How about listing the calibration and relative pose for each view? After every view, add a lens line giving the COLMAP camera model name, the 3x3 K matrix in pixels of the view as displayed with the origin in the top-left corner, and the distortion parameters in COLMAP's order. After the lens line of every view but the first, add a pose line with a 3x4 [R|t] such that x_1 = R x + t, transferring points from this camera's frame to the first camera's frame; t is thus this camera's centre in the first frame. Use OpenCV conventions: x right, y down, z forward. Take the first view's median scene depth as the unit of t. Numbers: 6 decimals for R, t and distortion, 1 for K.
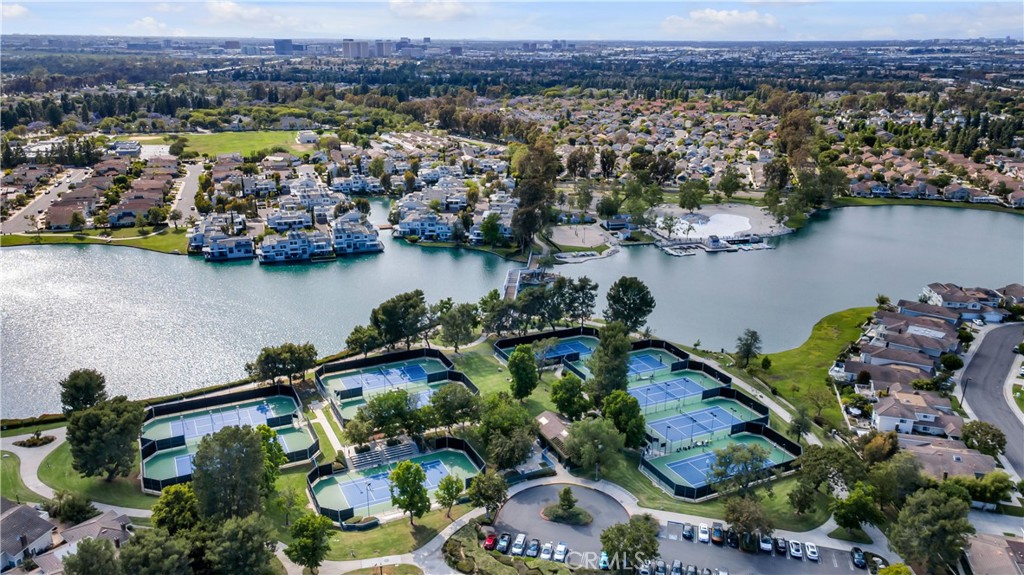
lens RADIAL K [[770.3, 0, 512.6], [0, 770.3, 304.4], [0, 0, 1]] dist [0.040257, -0.002477]
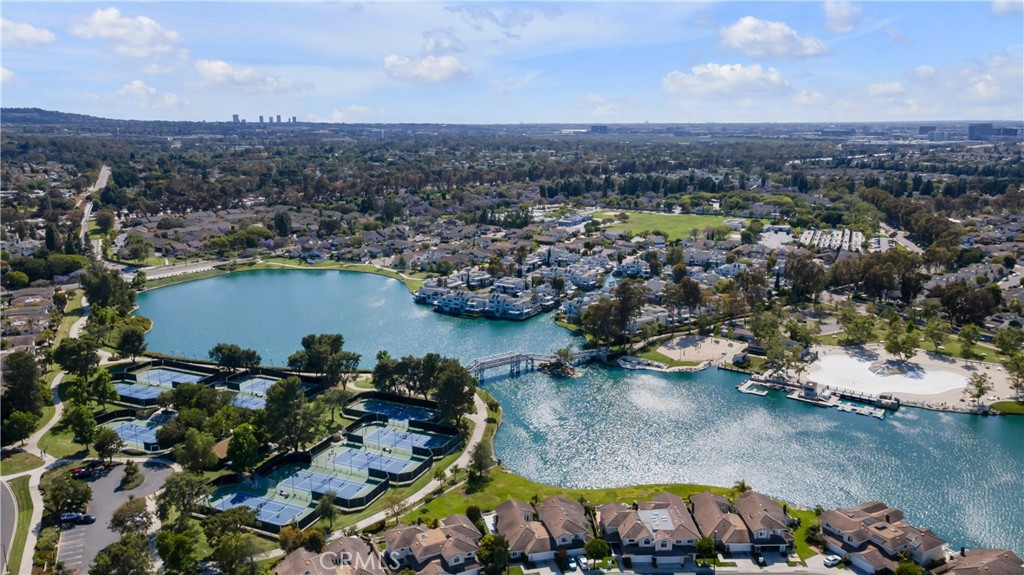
lens RADIAL K [[802.4, 0, 512.0], [0, 802.4, 287.5], [0, 0, 1]] dist [0.044073, 0.002561]
pose [[0.632532, 0.154817, -0.758904, 0.669249], [-0.249913, 0.968208, -0.010782, -0.096200], [0.733108, 0.196480, 0.651113, 0.211792]]
